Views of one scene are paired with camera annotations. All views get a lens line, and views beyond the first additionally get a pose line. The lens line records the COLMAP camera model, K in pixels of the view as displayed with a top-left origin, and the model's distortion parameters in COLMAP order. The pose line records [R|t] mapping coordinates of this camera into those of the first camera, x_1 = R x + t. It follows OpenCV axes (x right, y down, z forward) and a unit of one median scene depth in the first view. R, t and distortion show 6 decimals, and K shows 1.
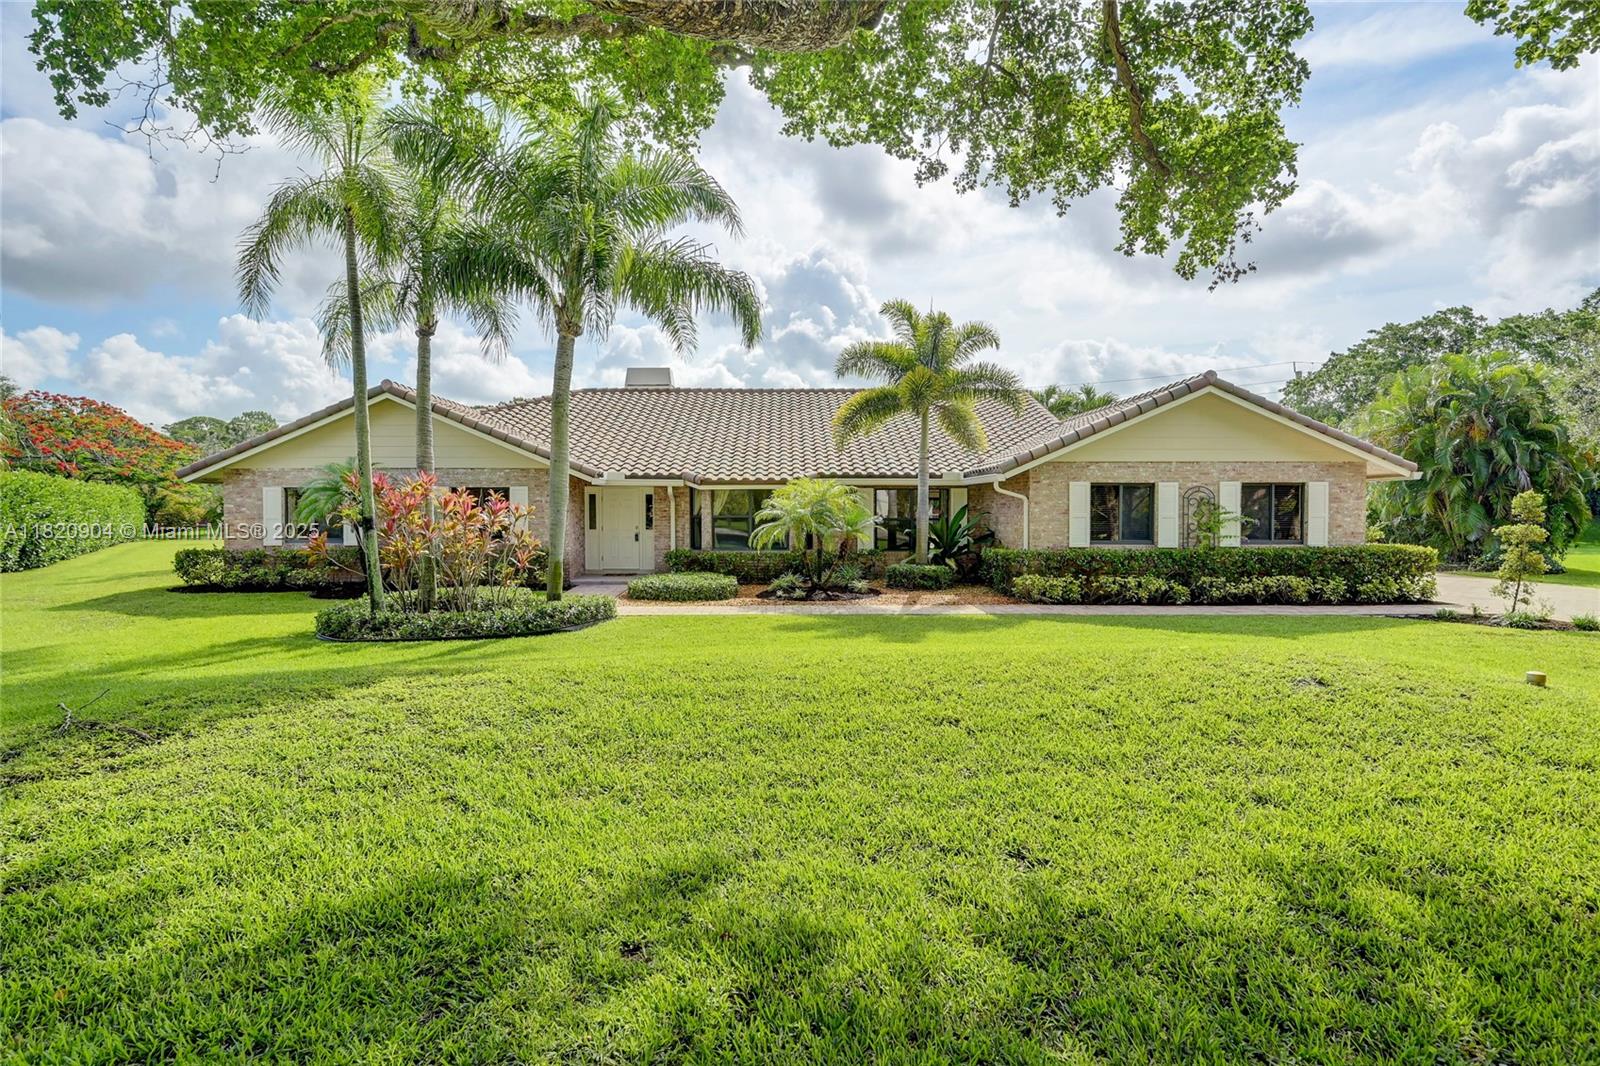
lens RADIAL K [[851.5, 0, 800.0], [0, 851.5, 533.0], [0, 0, 1]] dist [-0.004600, -0.000903]
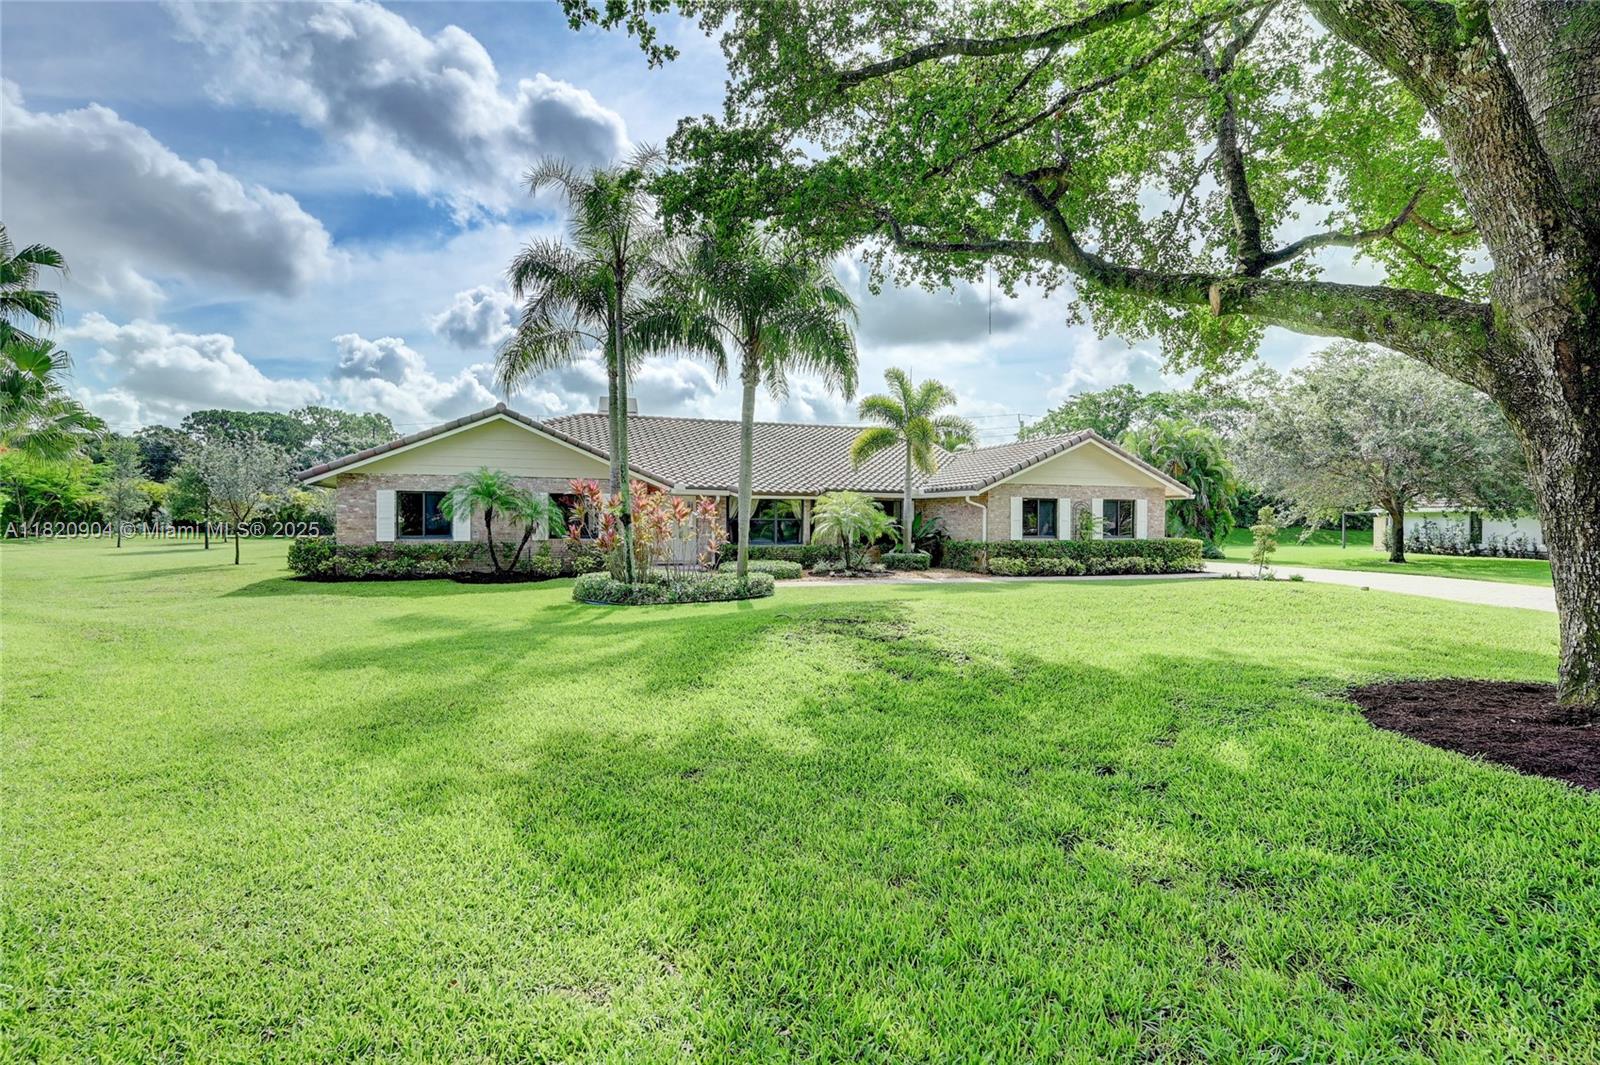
lens RADIAL K [[756.9, 0, 800.0], [0, 756.9, 532.5], [0, 0, 1]] dist [0.000487, 0.000077]
pose [[0.947011, 0.001424, 0.321199, -0.471972], [0.002913, 0.999911, -0.013021, 0.019579], [-0.321189, 0.013267, 0.946922, -0.157694]]
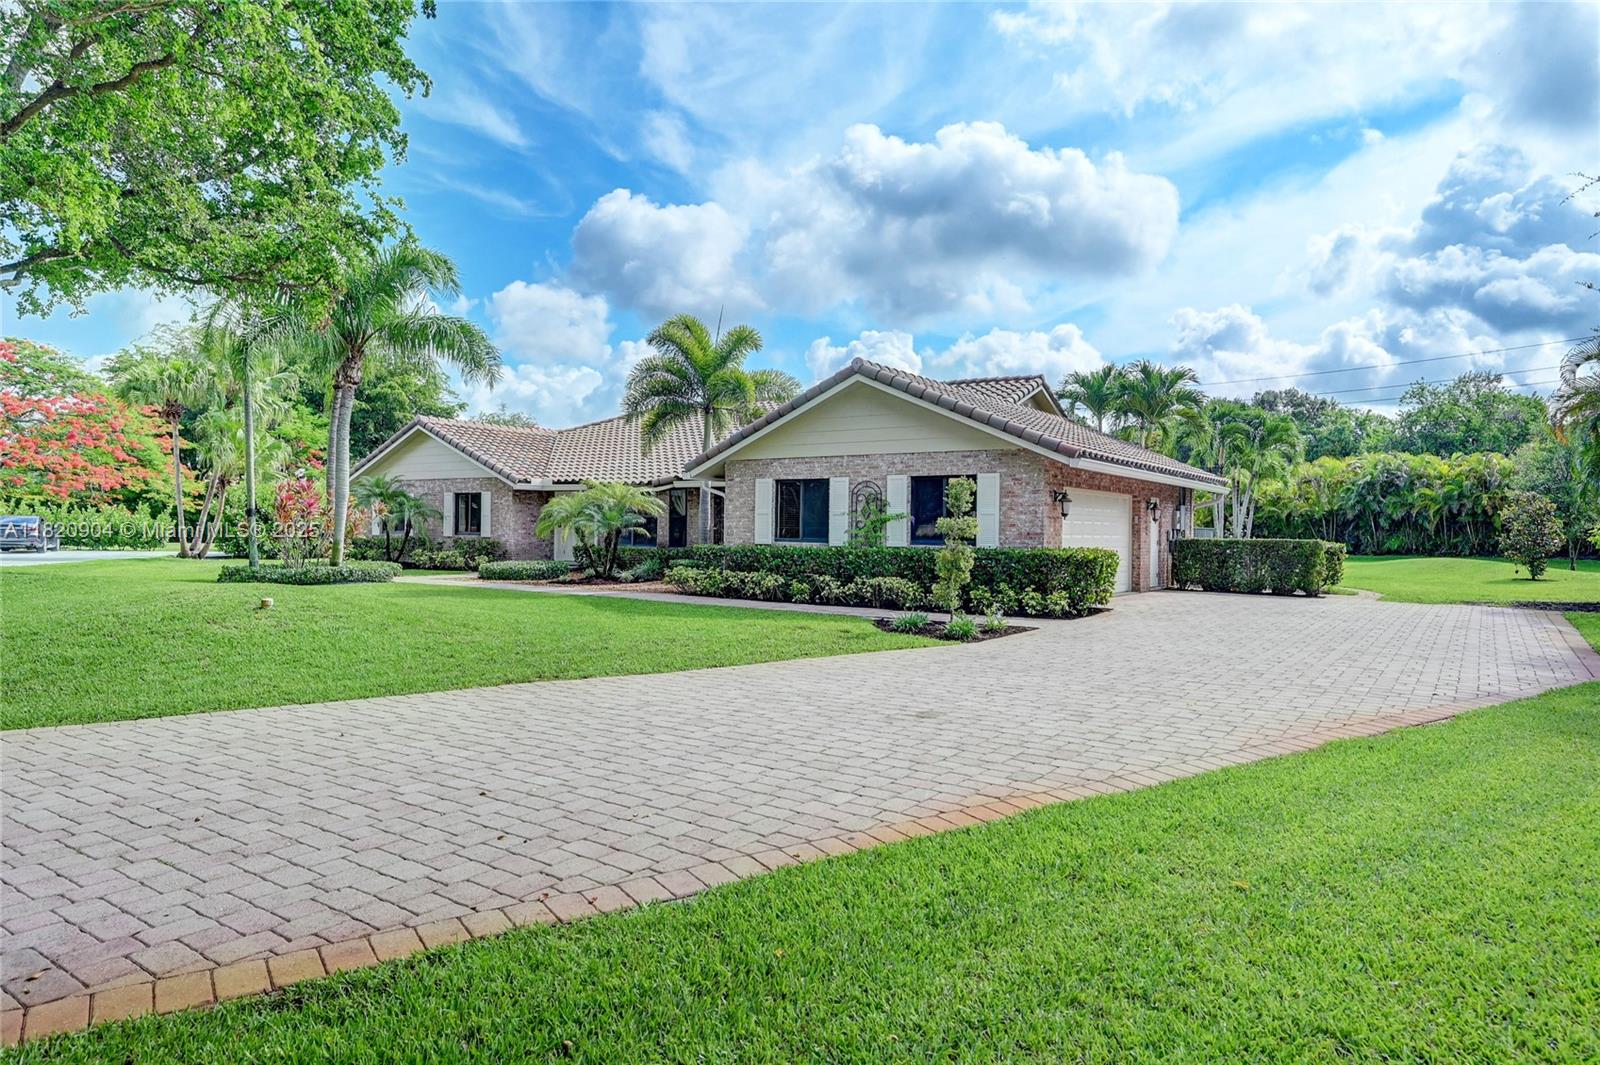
lens RADIAL K [[971.8, 0, 800.0], [0, 971.8, 532.5], [0, 0, 1]] dist [0.006418, 0.000845]
pose [[0.823580, 0.011105, -0.567091, 1.012697], [-0.022713, 0.999652, -0.013410, 0.017395], [0.566745, 0.023924, 0.823546, 0.078294]]
